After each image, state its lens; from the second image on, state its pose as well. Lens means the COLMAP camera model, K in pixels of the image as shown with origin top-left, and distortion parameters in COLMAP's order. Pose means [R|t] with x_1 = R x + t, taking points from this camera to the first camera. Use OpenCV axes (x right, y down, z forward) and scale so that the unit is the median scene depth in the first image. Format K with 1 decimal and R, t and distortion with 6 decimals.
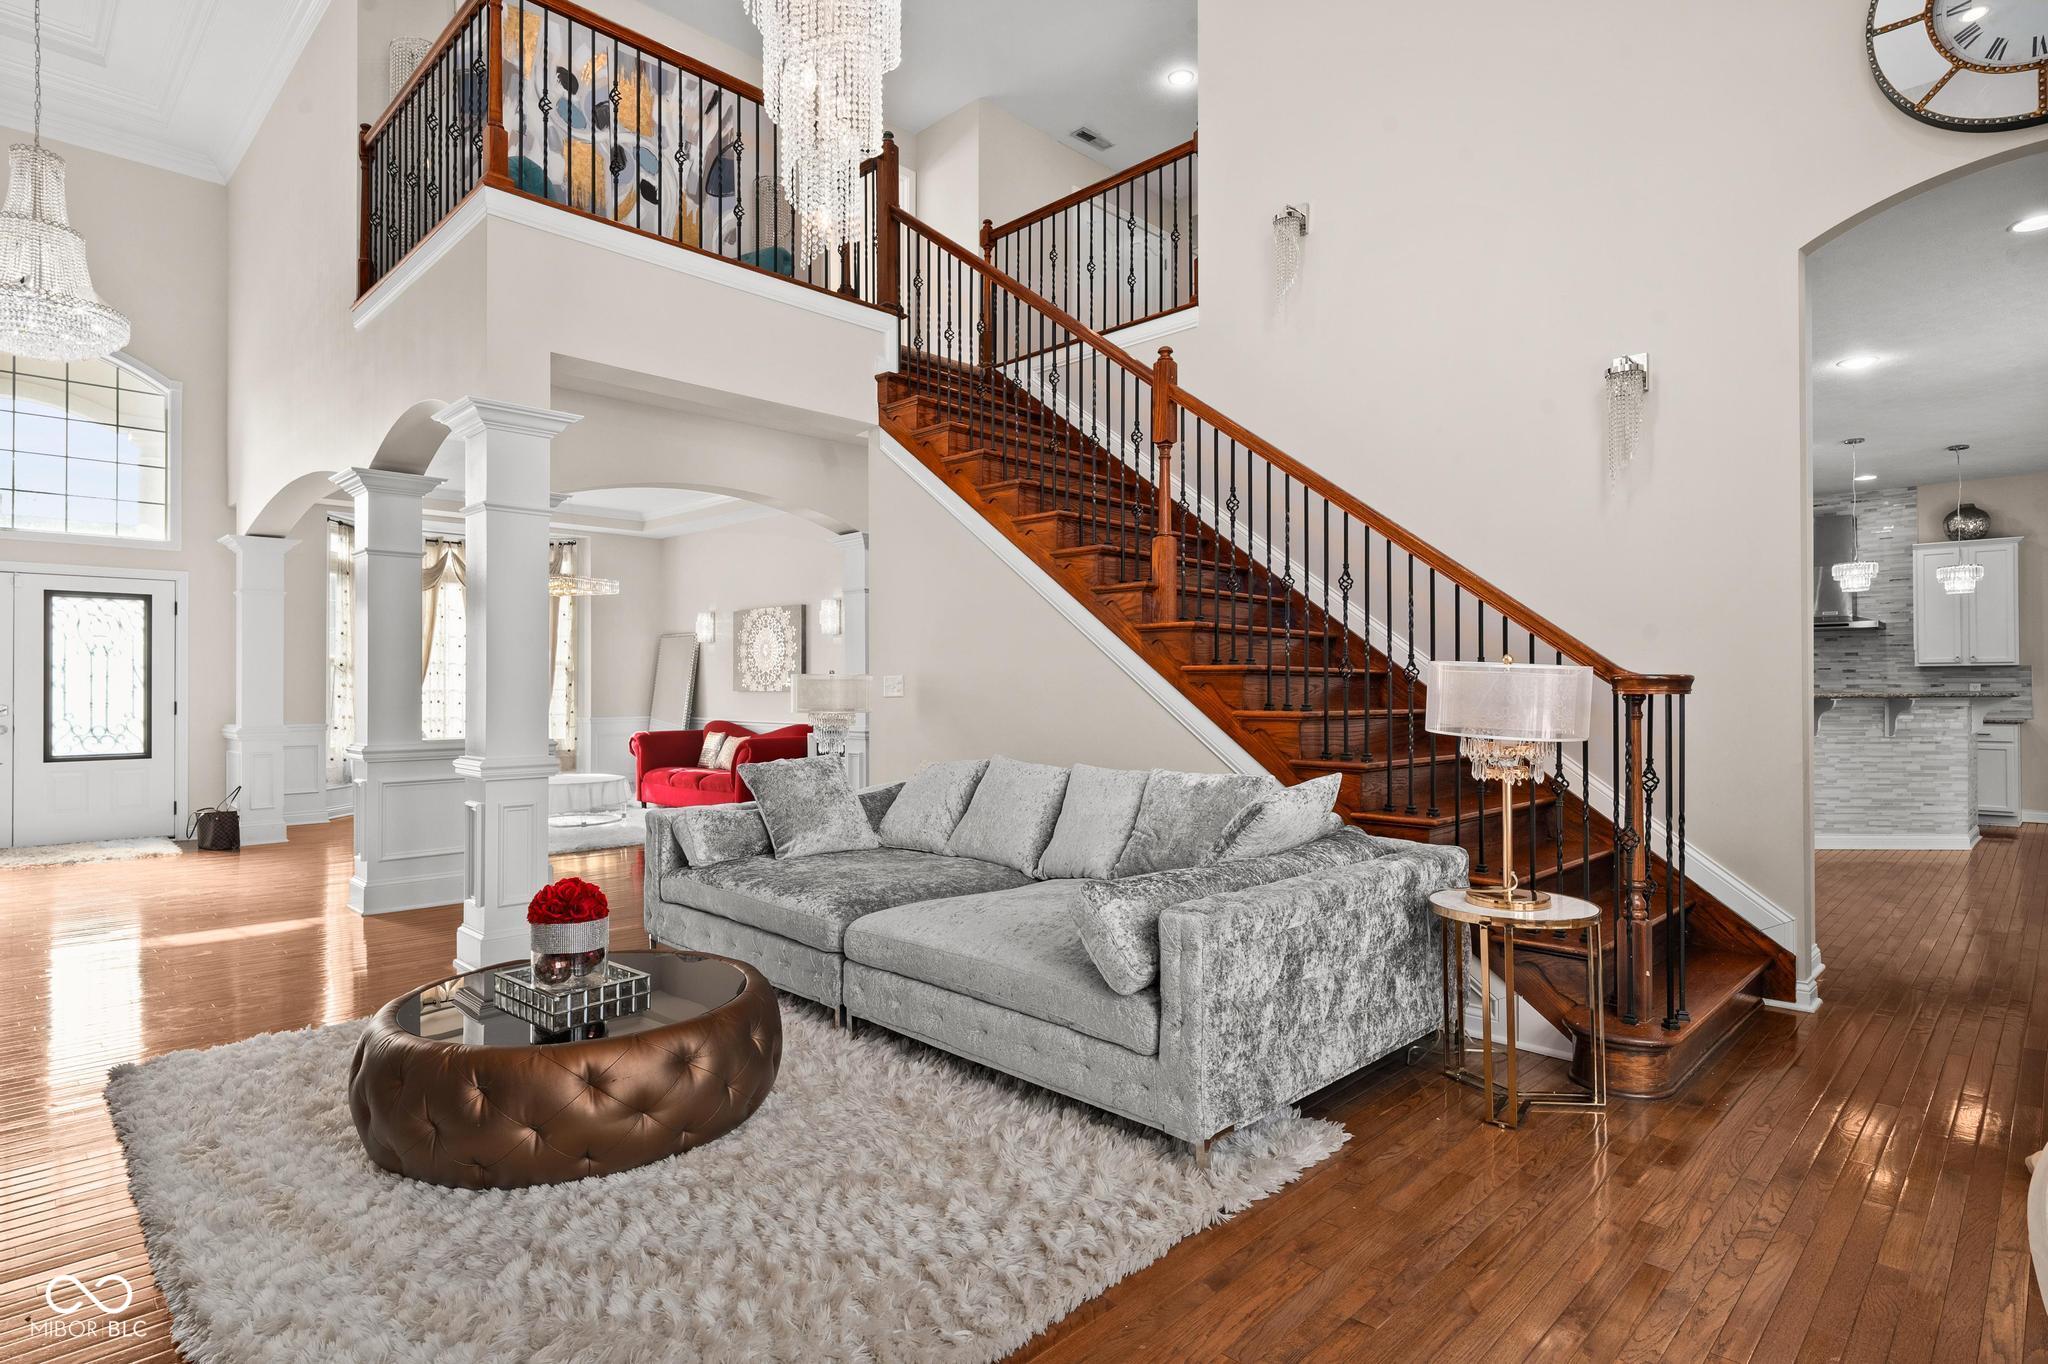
lens RADIAL K [[1070.9, 0, 1022.6], [0, 1070.9, 681.3], [0, 0, 1]] dist [0.004455, 0.001652]
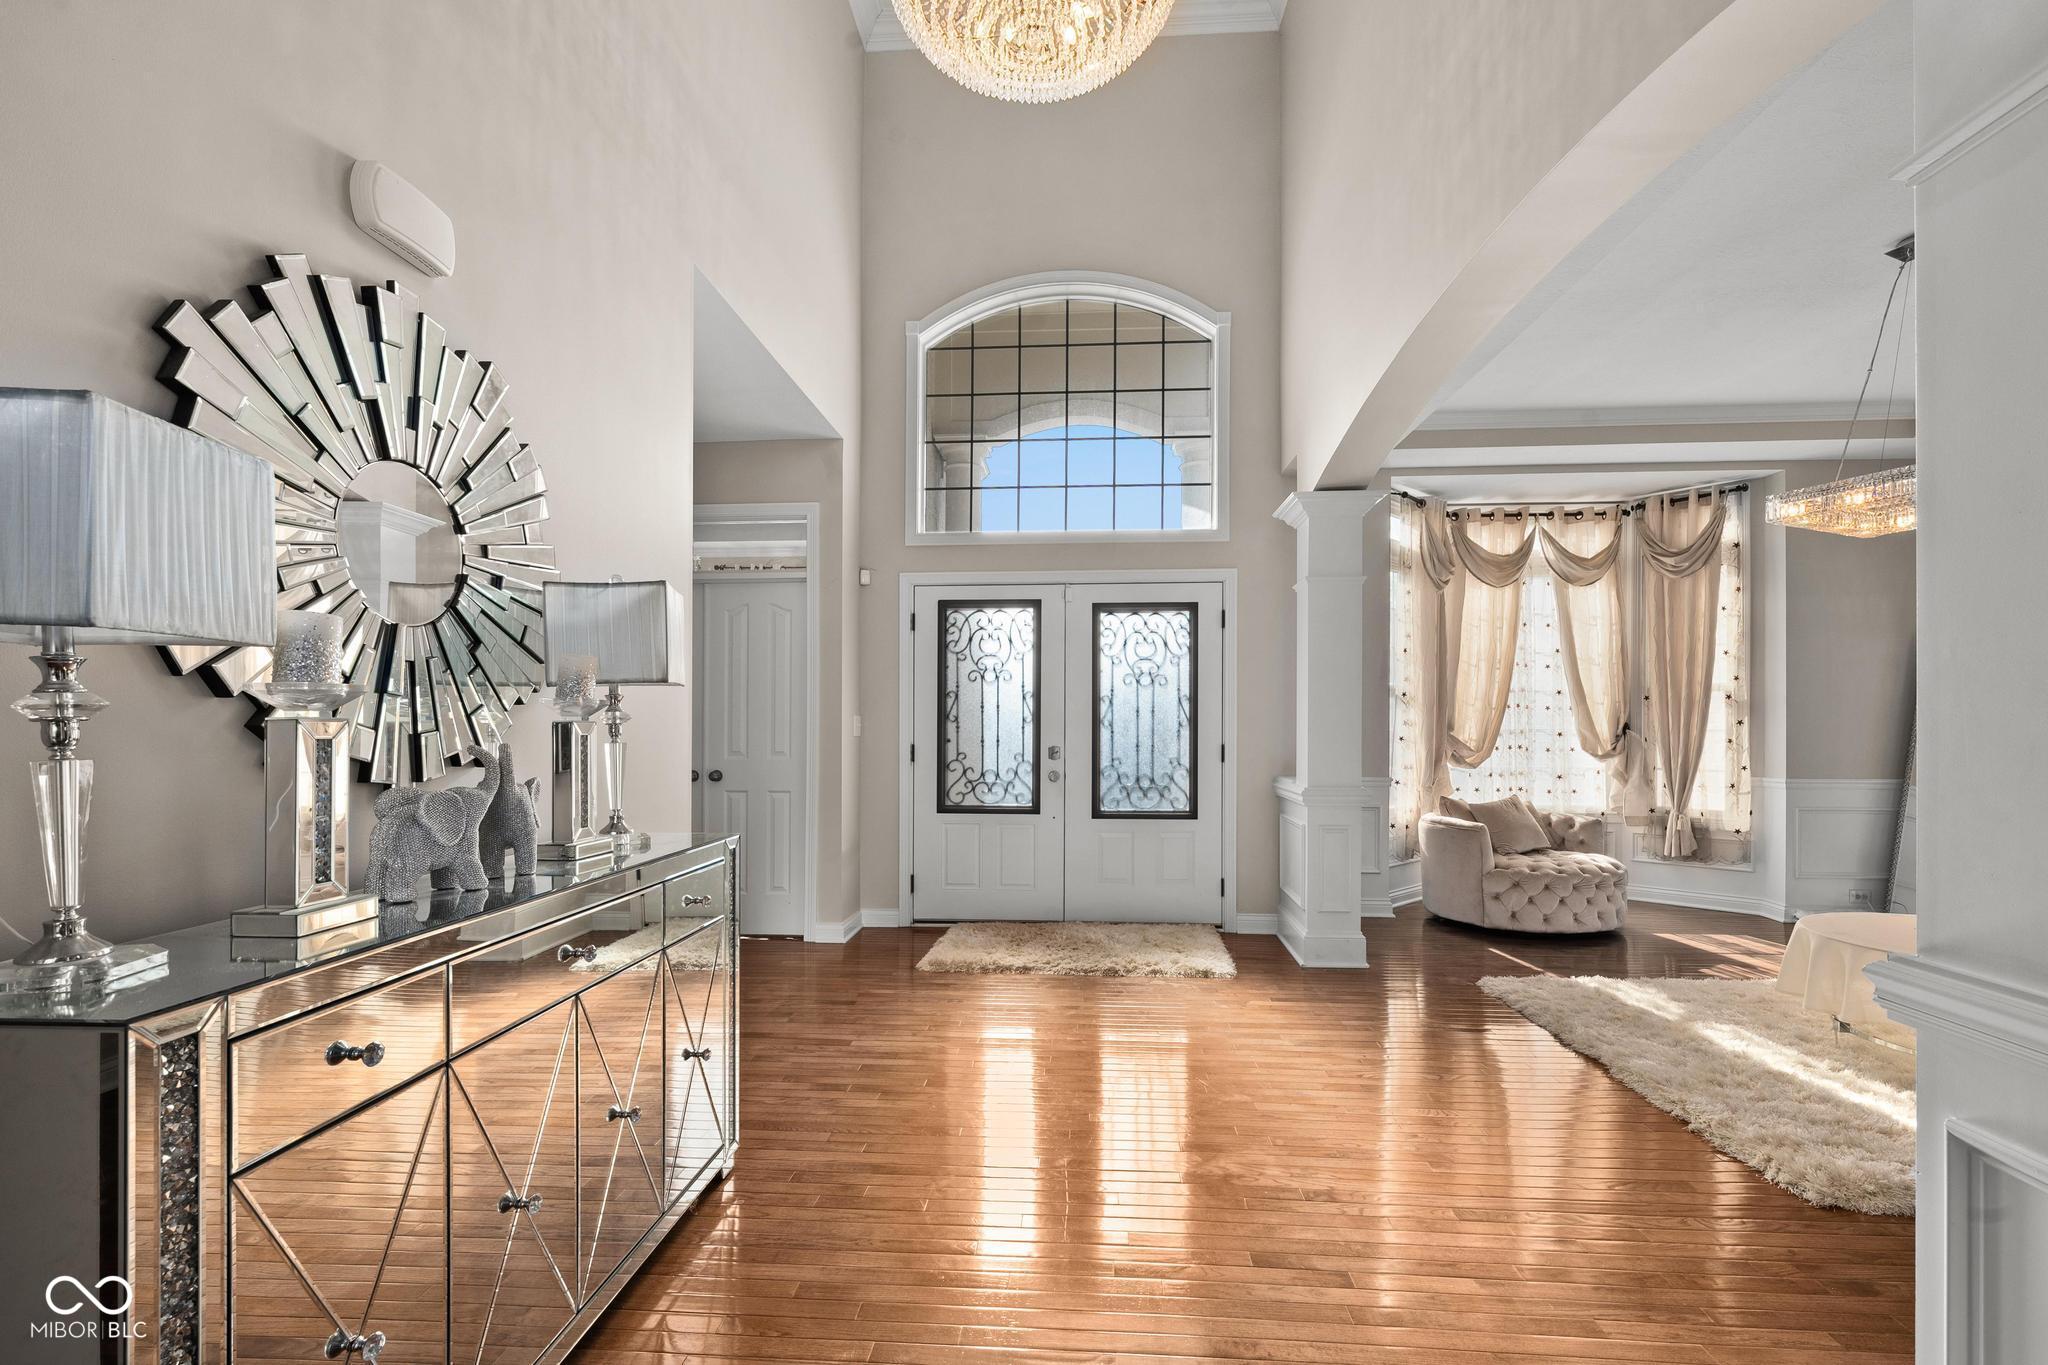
lens RADIAL K [[833.7, 0, 1036.9], [0, 833.7, 729.3], [0, 0, 1]] dist [0.000621, 0.000004]
pose [[0.652966, -0.000660, -0.757387, -0.440914], [0.003561, 0.999991, 0.002199, 0.006488], [0.757379, -0.004133, 0.652963, 0.532221]]
